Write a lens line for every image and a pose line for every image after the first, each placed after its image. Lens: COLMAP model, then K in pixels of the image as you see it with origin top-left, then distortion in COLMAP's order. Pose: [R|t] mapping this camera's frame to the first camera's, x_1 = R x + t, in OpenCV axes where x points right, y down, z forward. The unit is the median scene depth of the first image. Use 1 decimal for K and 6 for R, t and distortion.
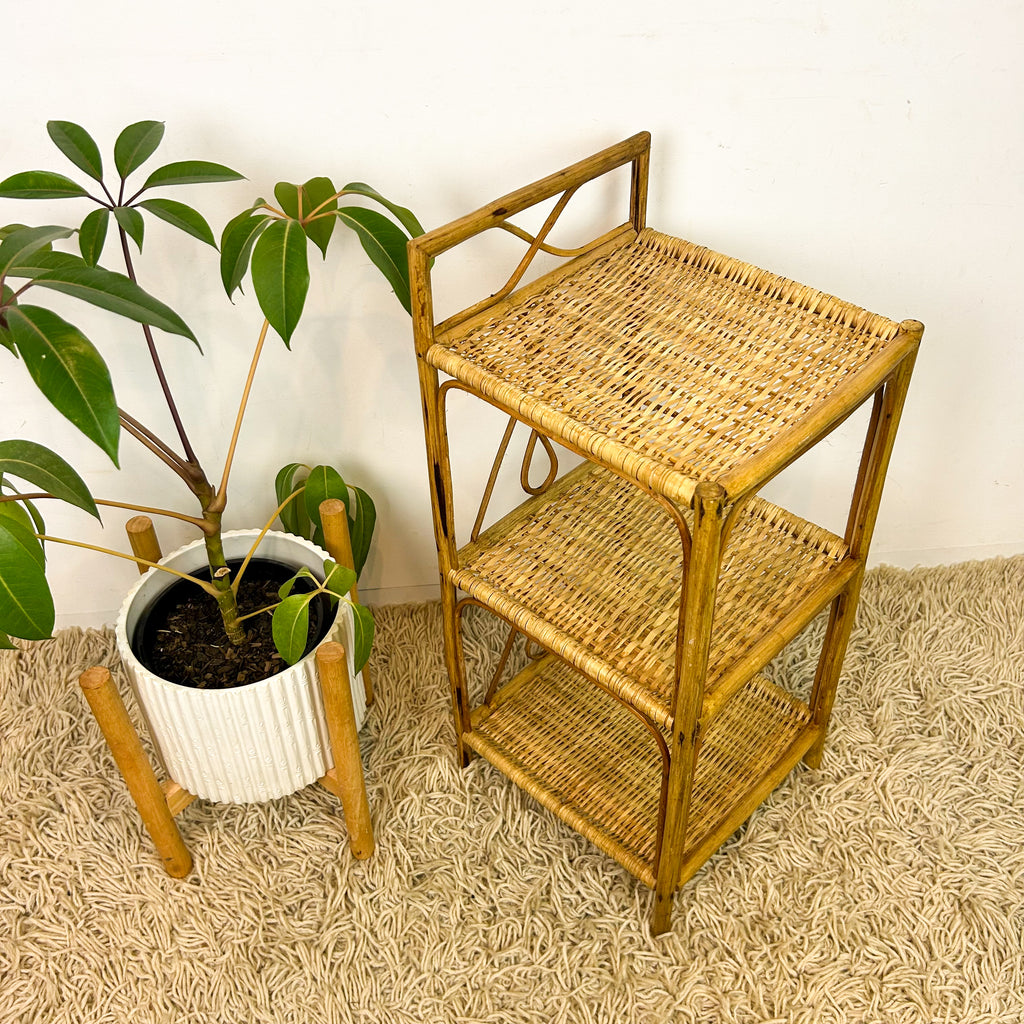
lens RADIAL K [[1029.5, 0, 514.1], [0, 1029.5, 503.2], [0, 0, 1]] dist [0.011837, -0.008260]
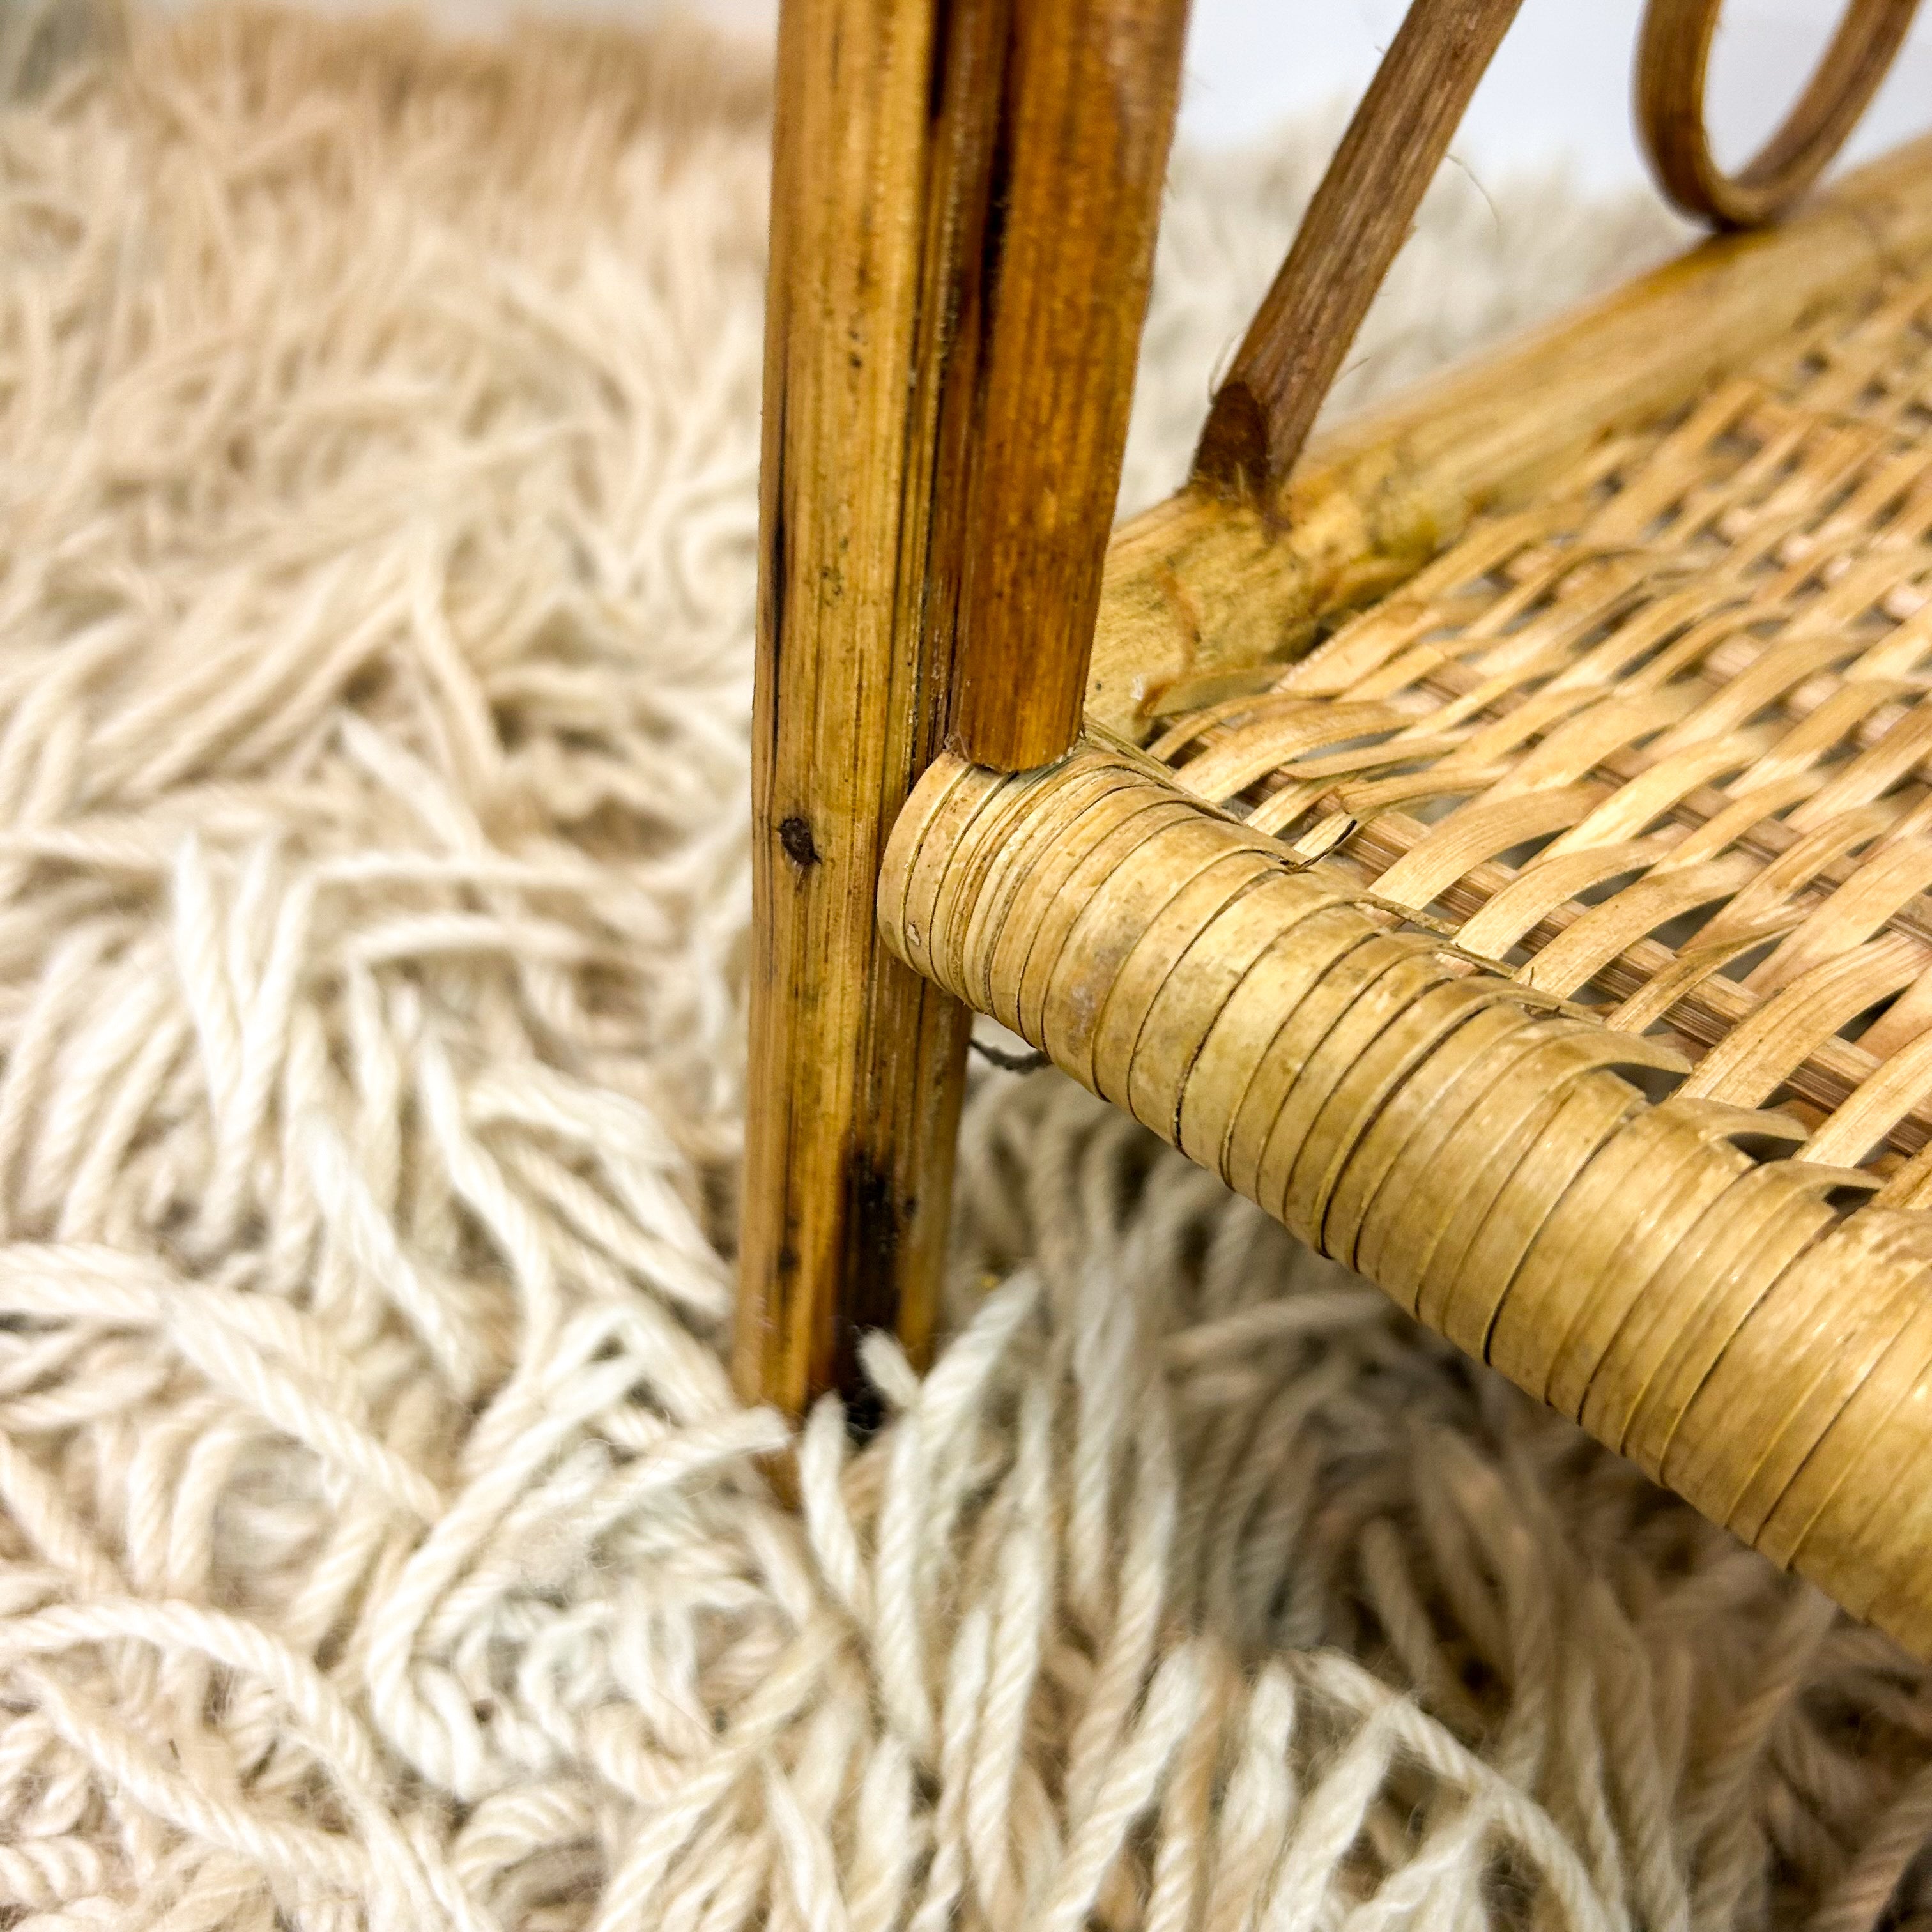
lens RADIAL K [[1937.9, 0, 979.8], [0, 1937.9, 961.3], [0, 0, 1]] dist [0.022767, -0.024324]
pose [[0.992090, 0.118599, 0.041140, -0.017089], [-0.120174, 0.992019, 0.038176, 0.261651], [-0.036284, -0.042818, 0.998424, 0.915867]]
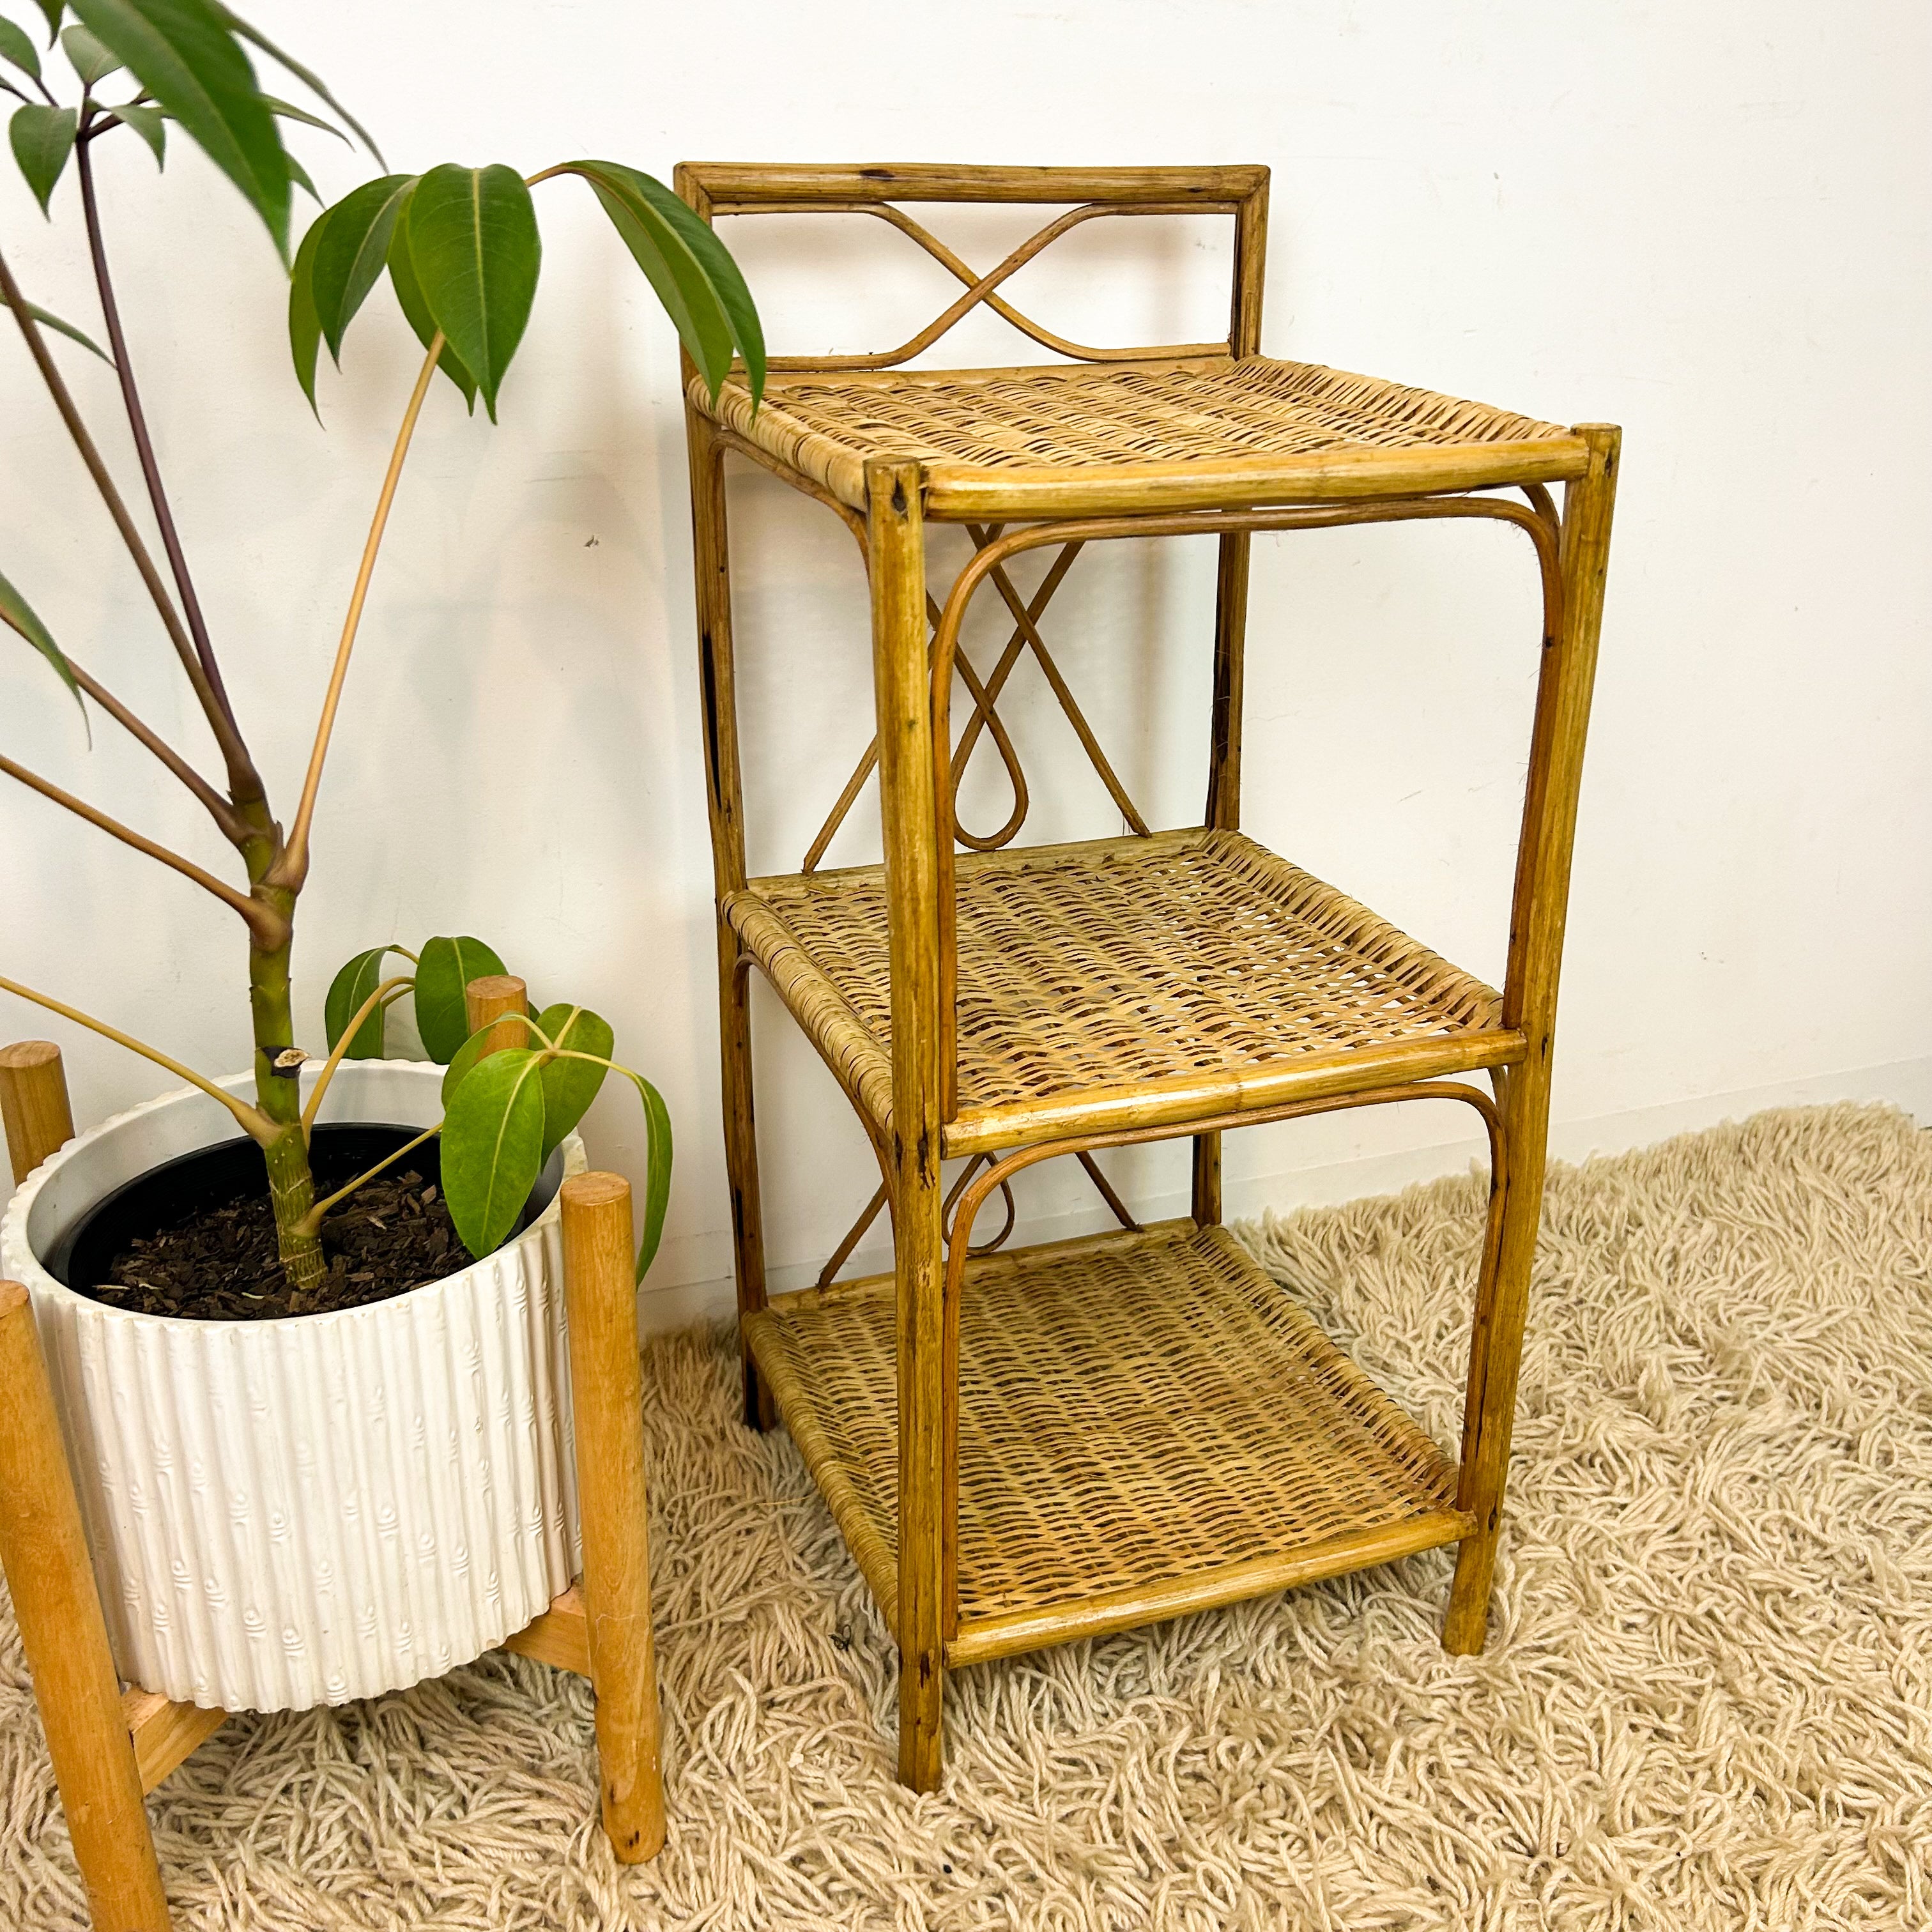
lens RADIAL K [[1944.4, 0, 968.1], [0, 1944.4, 983.3], [0, 0, 1]] dist [0.015394, -0.015338]
pose [[0.963743, -0.086958, 0.252265, -0.188886], [0.158666, 0.946866, -0.279768, 0.261416], [-0.214533, 0.309651, 0.926333, 0.182941]]
